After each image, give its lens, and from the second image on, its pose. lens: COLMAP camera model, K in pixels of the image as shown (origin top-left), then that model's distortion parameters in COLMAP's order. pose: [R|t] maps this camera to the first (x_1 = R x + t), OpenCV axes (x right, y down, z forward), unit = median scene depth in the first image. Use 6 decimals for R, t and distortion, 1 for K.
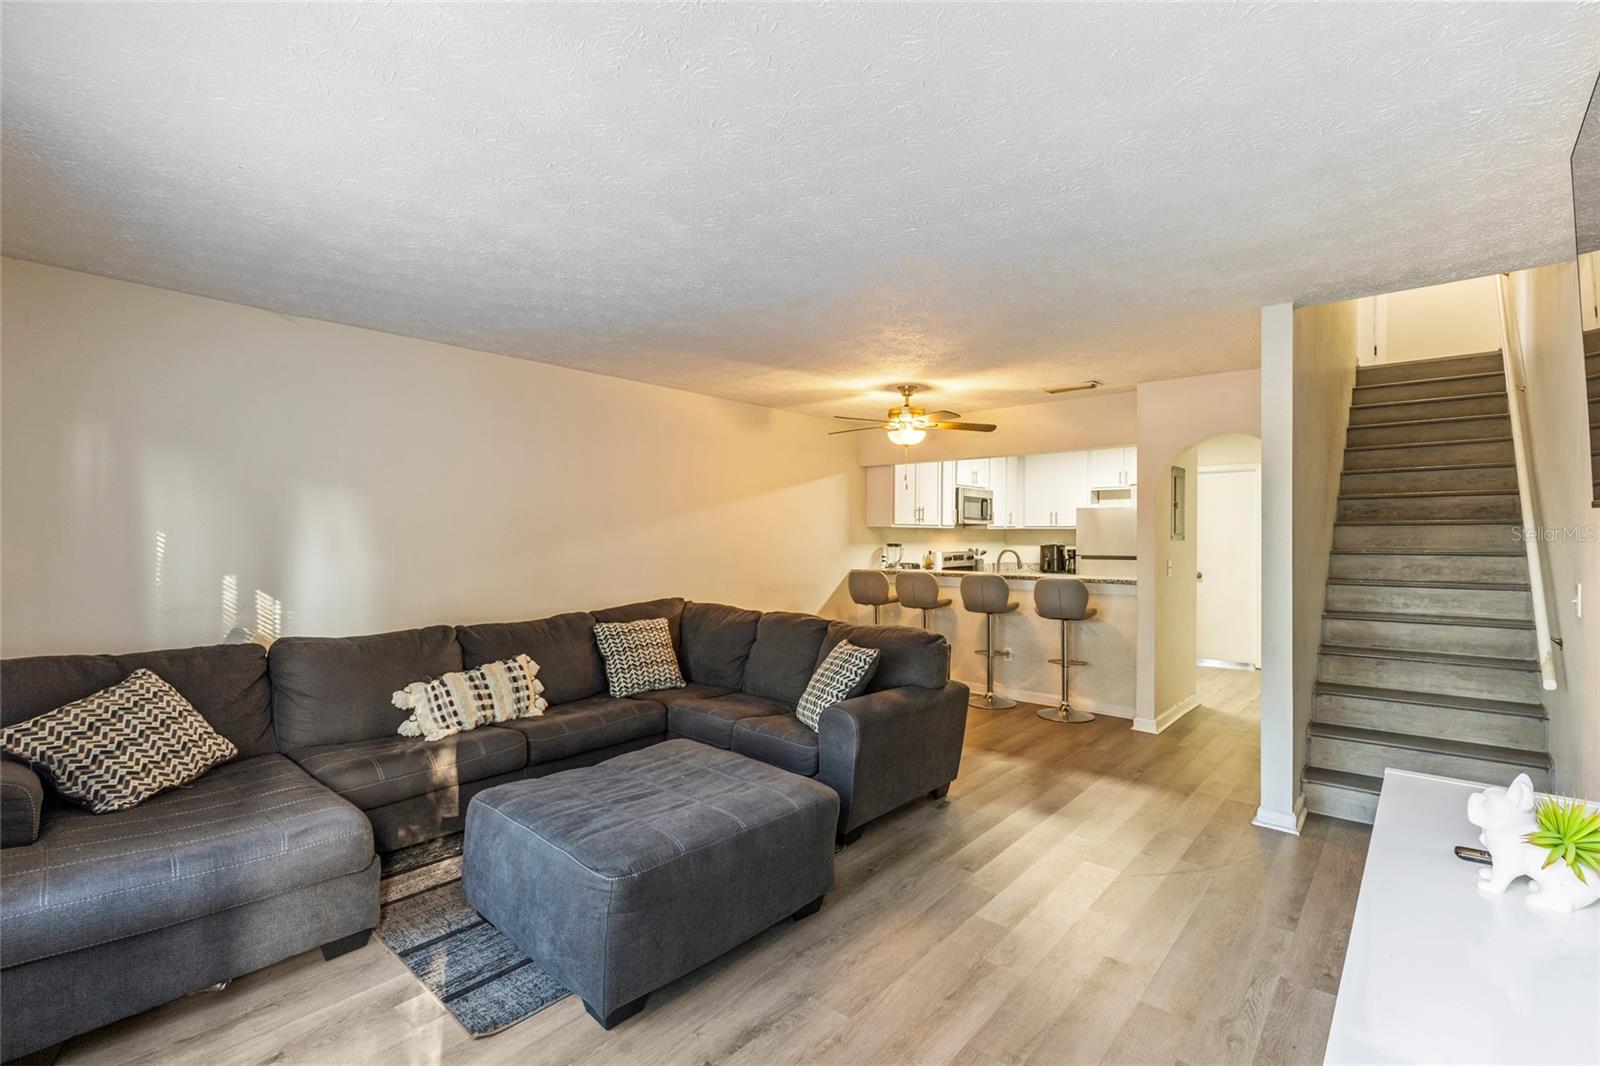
lens RADIAL K [[720.0, 0, 800.0], [0, 720.0, 533.0], [0, 0, 1]] dist [0.001647, 0.000069]
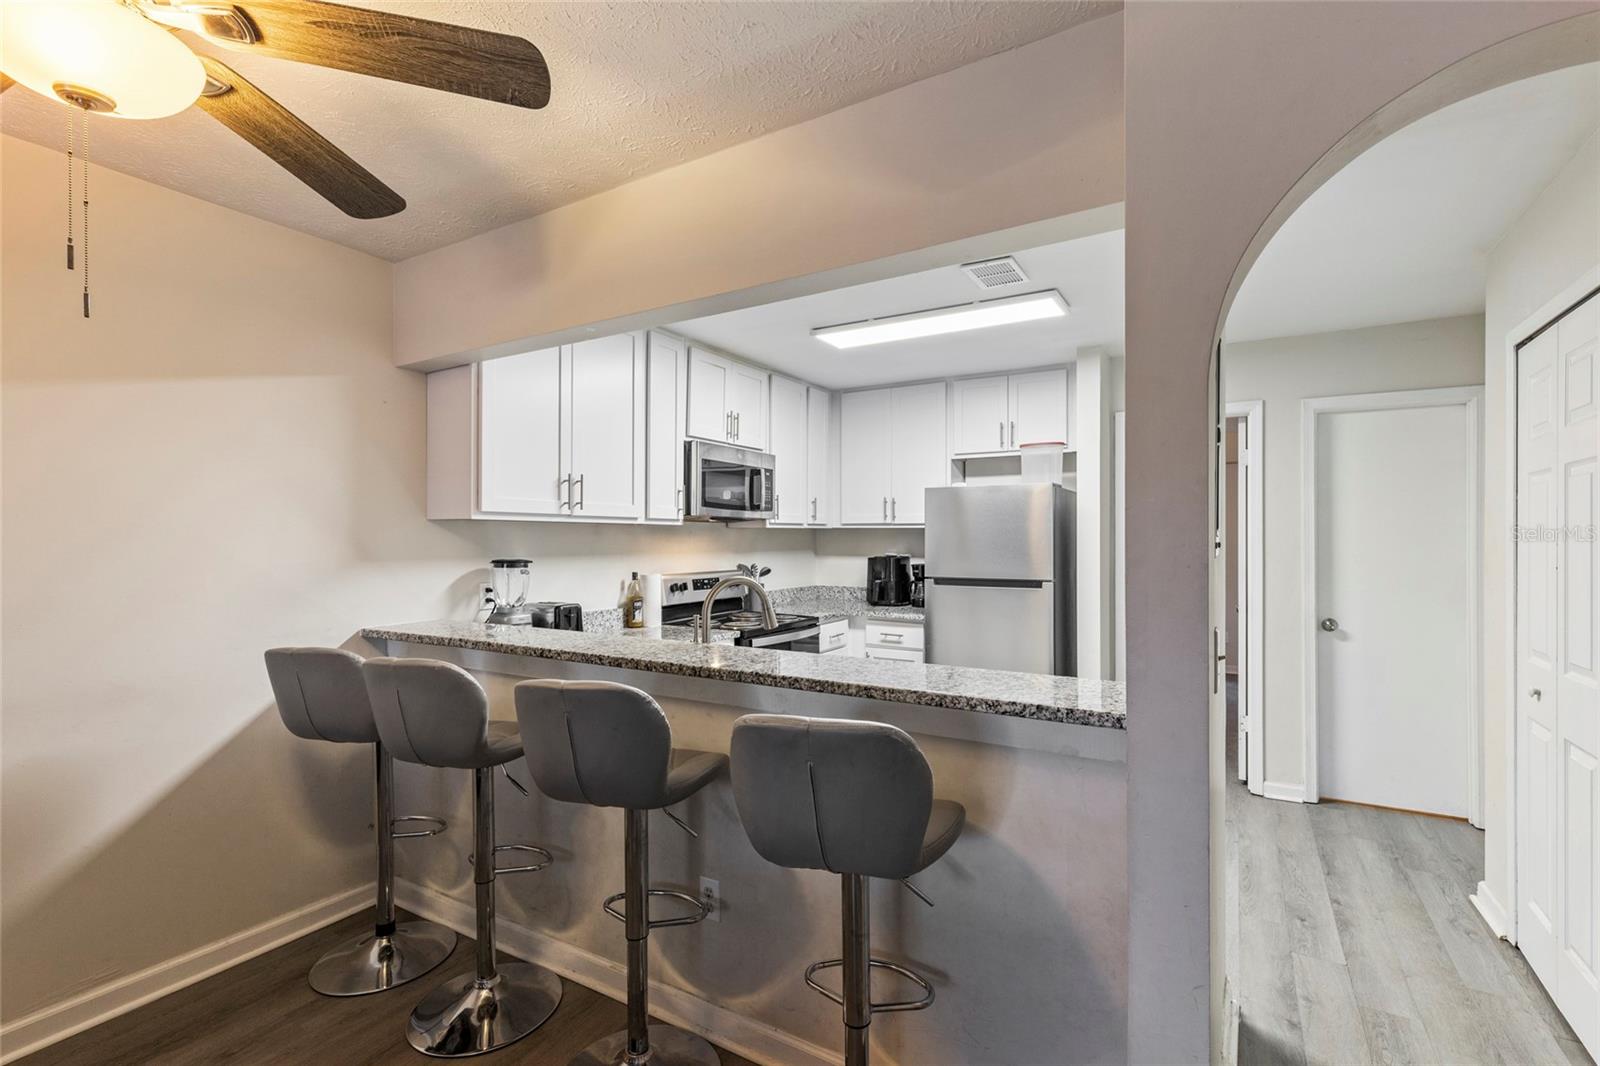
lens RADIAL K [[708.1, 0, 808.9], [0, 708.1, 540.1], [0, 0, 1]] dist [0.003354, 0.000086]
pose [[0.983521, 0.000918, 0.180791, 0.205896], [-0.002179, 0.999975, 0.006777, -0.000044], [-0.180781, -0.007060, 0.983498, 0.504571]]
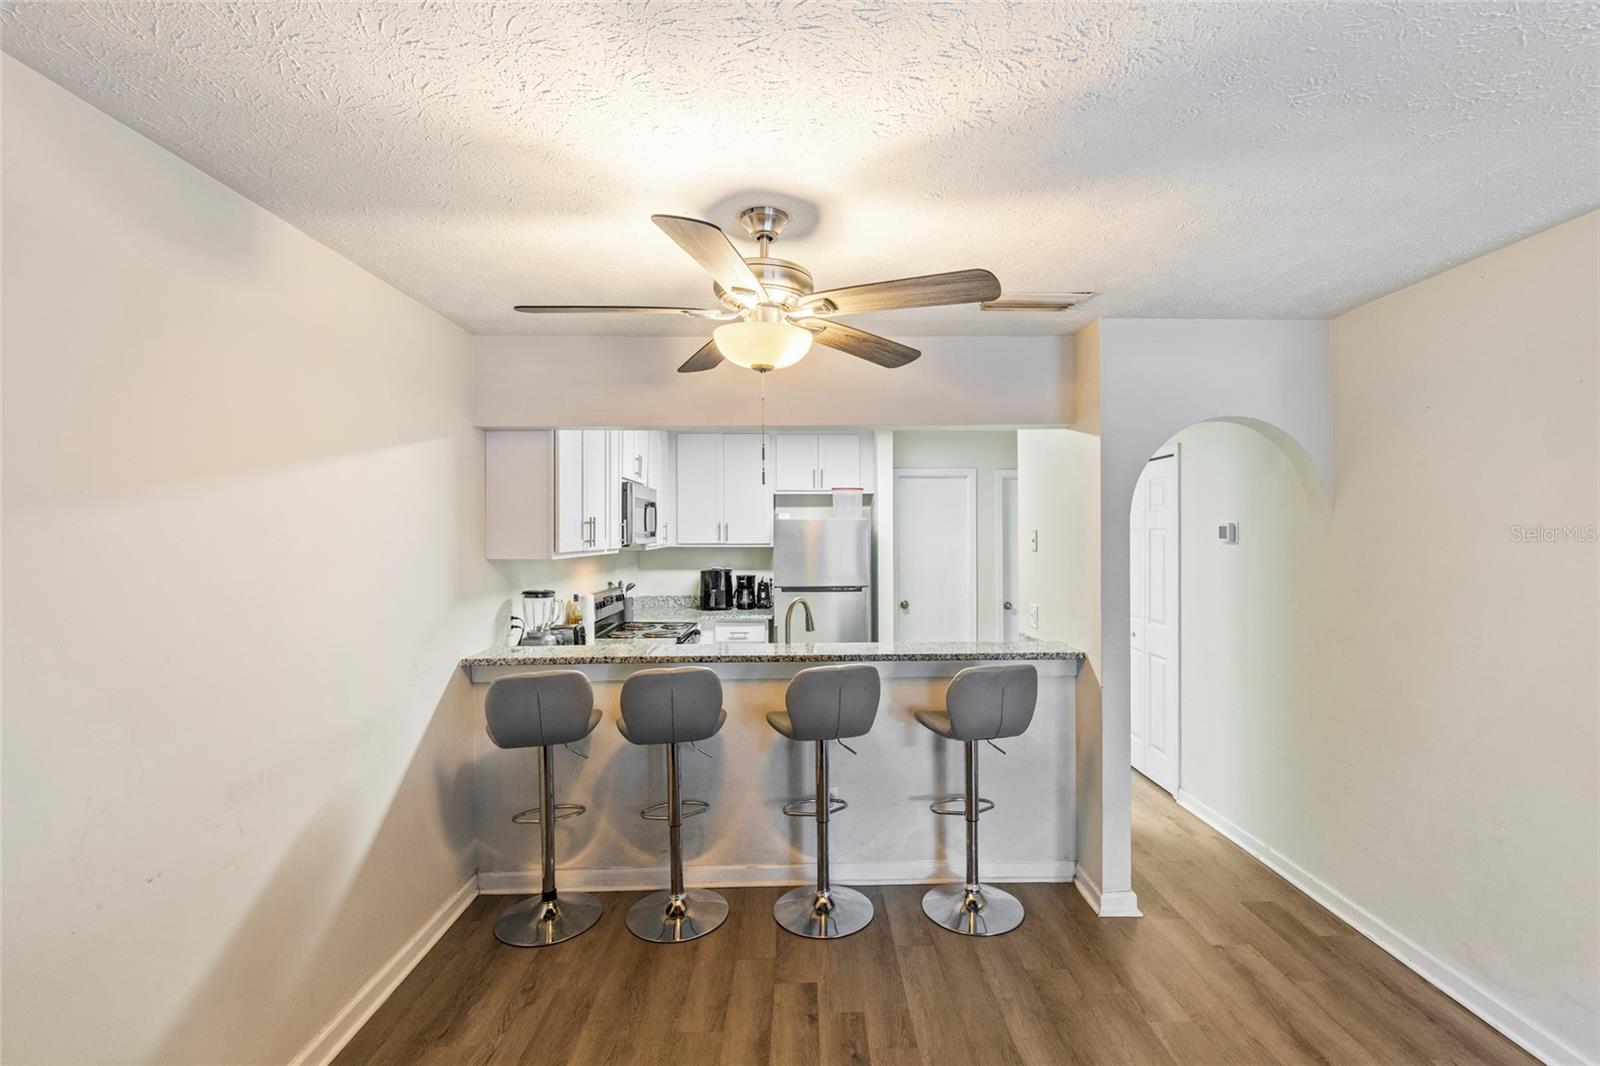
lens RADIAL K [[720.0, 0, 800.0], [0, 720.0, 533.0], [0, 0, 1]] dist [0.001647, 0.000069]
pose [[0.751319, -0.003502, 0.659930, -0.054509], [0.000920, 0.999991, 0.004259, -0.024239], [-0.659938, -0.002592, 0.751315, 0.461599]]
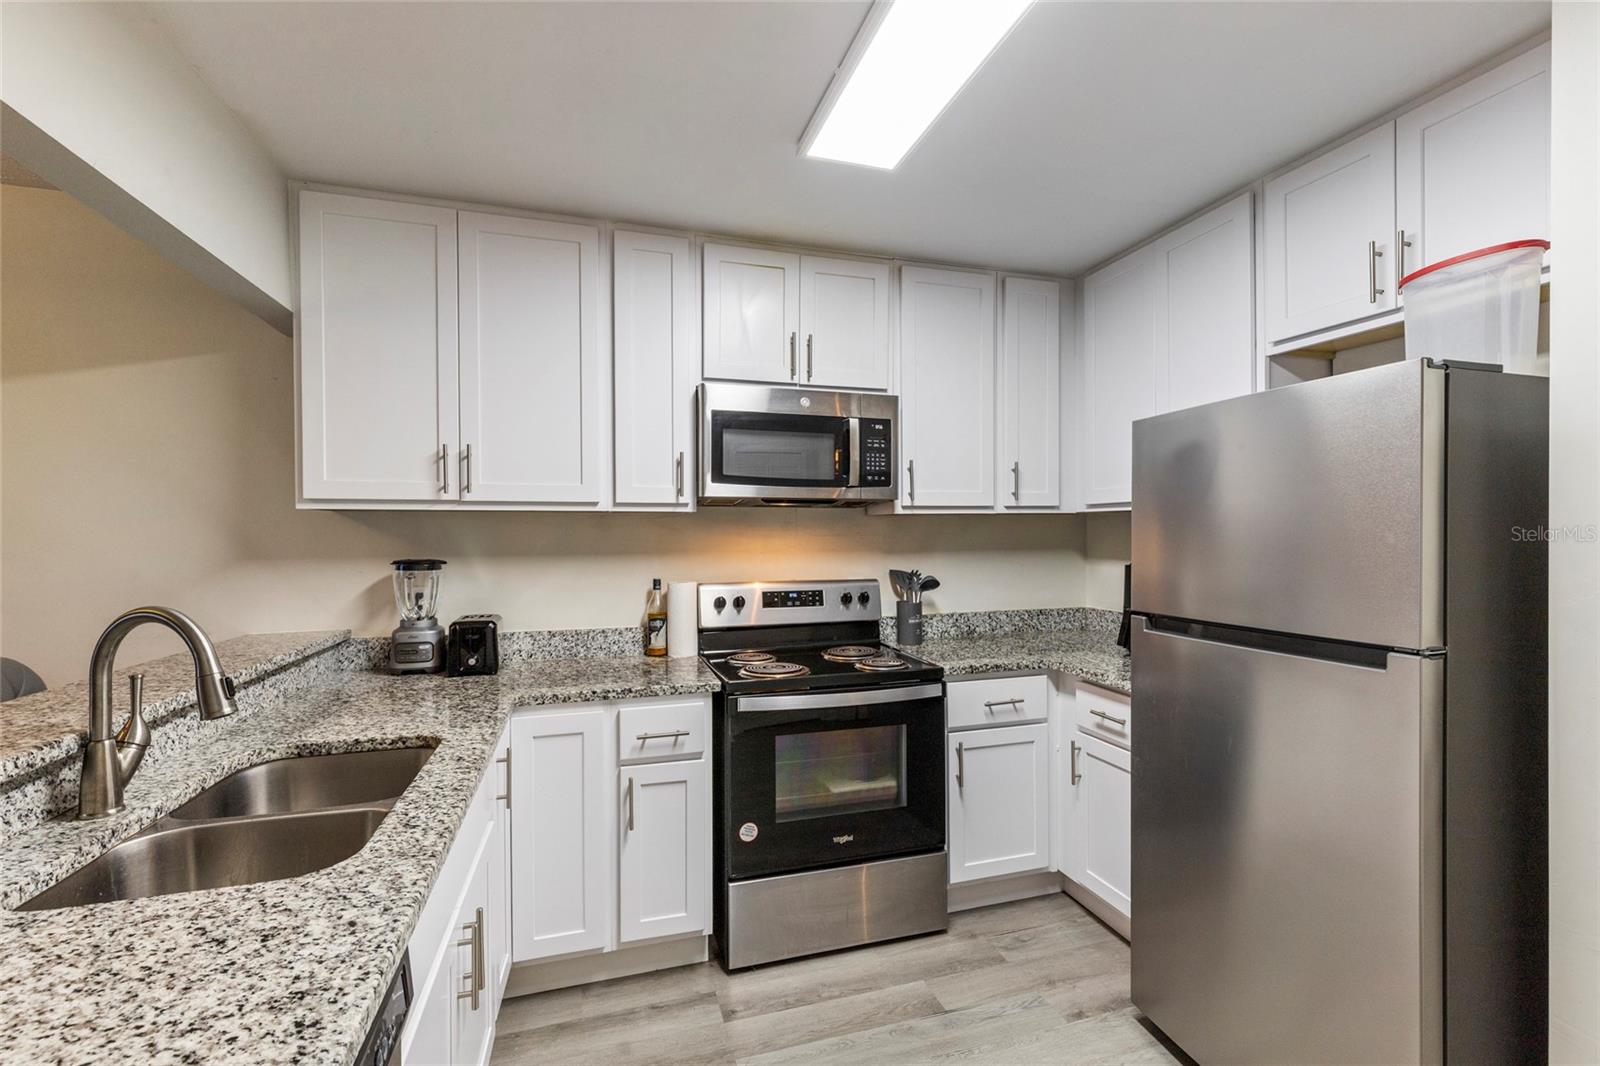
lens RADIAL K [[708.1, 0, 808.9], [0, 708.1, 540.1], [0, 0, 1]] dist [0.003354, 0.000086]
pose [[0.855178, 0.002271, -0.518329, 0.413422], [0.005679, 0.999889, 0.013751, 0.001800], [0.518303, -0.014703, 0.855071, 0.733348]]
